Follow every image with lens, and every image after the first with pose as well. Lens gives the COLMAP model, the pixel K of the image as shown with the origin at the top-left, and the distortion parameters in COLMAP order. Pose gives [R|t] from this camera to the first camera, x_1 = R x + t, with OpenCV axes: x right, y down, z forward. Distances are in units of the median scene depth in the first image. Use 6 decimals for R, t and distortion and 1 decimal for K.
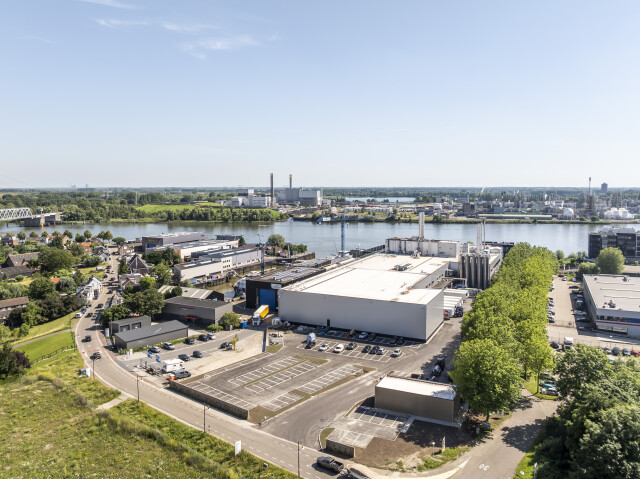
lens RADIAL K [[481.9, 0, 319.9], [0, 481.9, 240.5], [0, 0, 1]] dist [-0.033306, -0.005872]
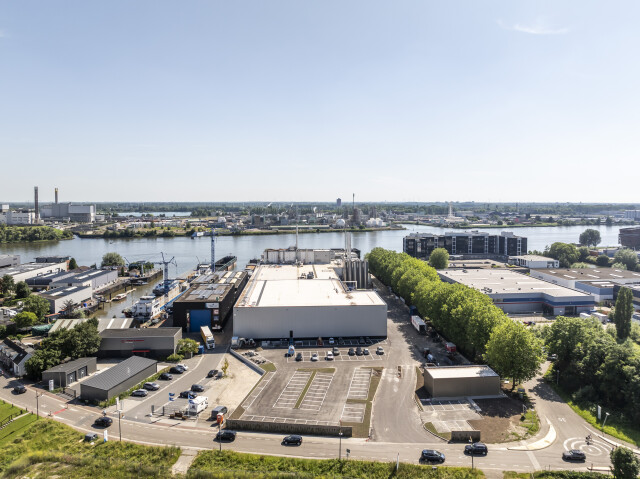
lens RADIAL K [[454.9, 0, 318.1], [0, 454.9, 237.5], [0, 0, 1]] dist [-0.029218, -0.000846]
pose [[0.867411, -0.037219, 0.496198, -0.264768], [0.053446, 0.998399, -0.018541, -0.007964], [-0.494714, 0.042603, 0.868011, 0.085607]]
